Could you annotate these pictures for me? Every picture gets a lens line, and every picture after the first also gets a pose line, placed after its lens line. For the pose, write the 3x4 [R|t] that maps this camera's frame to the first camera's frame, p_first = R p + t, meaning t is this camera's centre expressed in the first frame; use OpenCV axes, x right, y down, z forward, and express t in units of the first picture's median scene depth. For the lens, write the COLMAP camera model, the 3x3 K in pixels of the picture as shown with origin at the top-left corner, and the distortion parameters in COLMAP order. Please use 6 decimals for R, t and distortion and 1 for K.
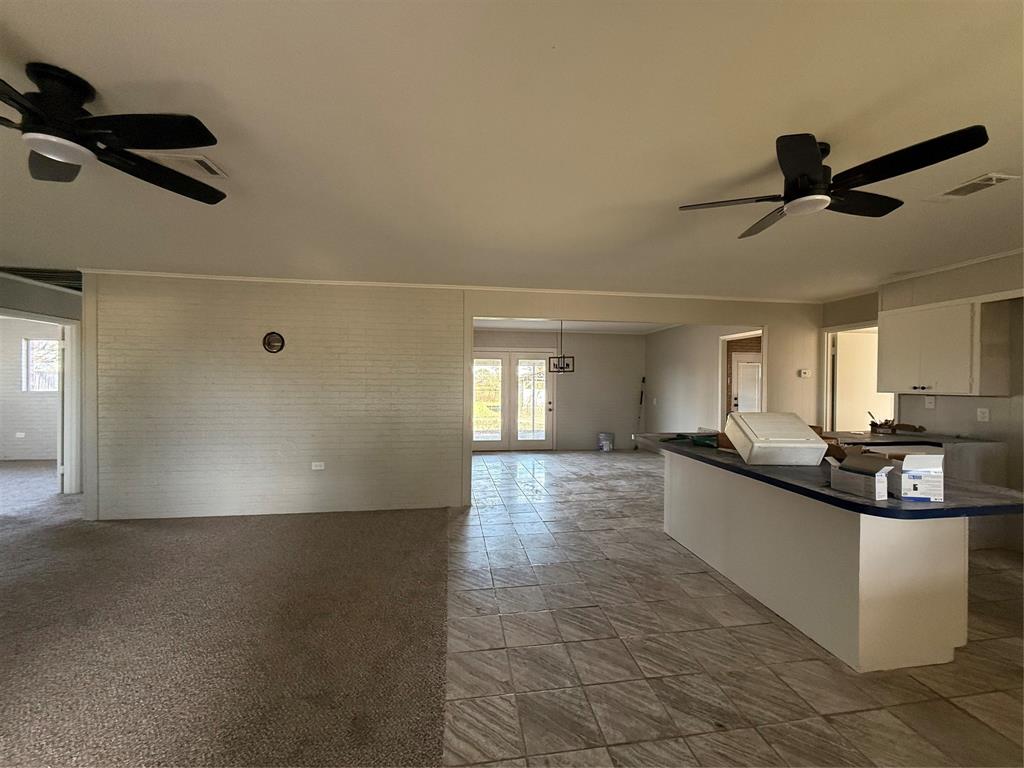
lens RADIAL K [[406.7, 0, 514.3], [0, 406.7, 384.9], [0, 0, 1]] dist [0.000818, -0.000059]
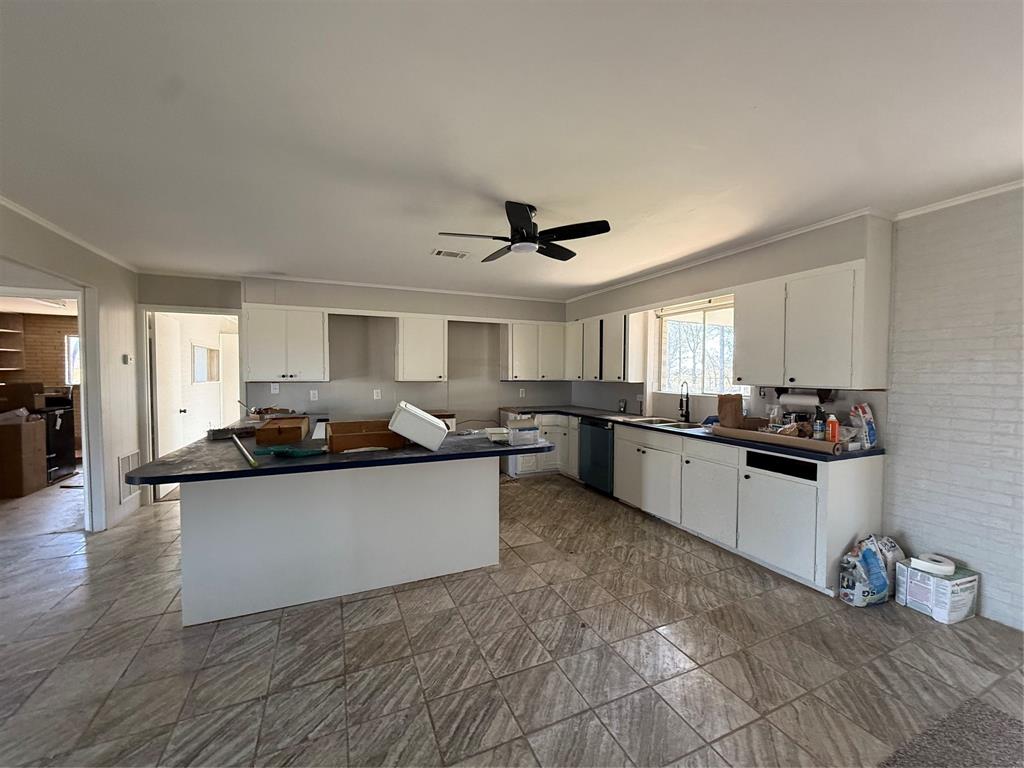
lens RADIAL K [[406.7, 0, 514.3], [0, 406.7, 384.9], [0, 0, 1]] dist [0.000818, -0.000059]
pose [[-0.265056, -0.037072, 0.963520, -0.509373], [0.002816, 0.999227, 0.039221, -0.018843], [-0.964229, 0.013109, -0.264747, 1.111116]]
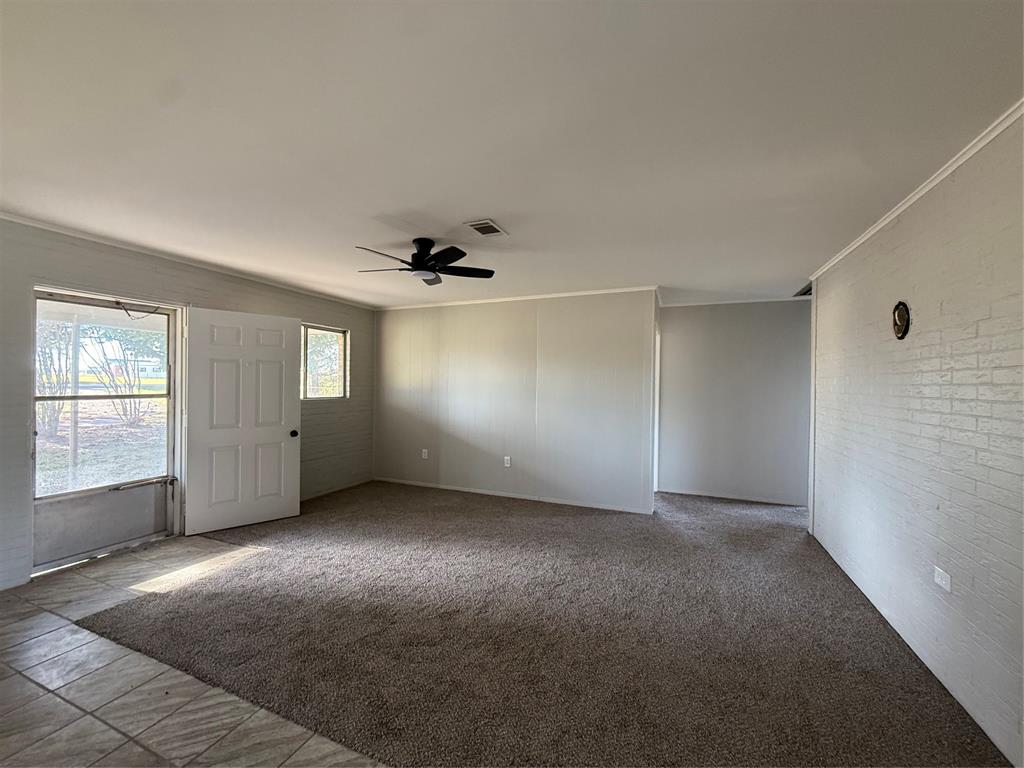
lens RADIAL K [[406.7, 0, 514.3], [0, 406.7, 384.9], [0, 0, 1]] dist [0.000818, -0.000059]
pose [[-0.515305, -0.005109, -0.856992, 0.274382], [-0.017659, 0.999833, 0.004658, -0.018425], [0.856825, 0.017533, -0.515309, 1.516152]]
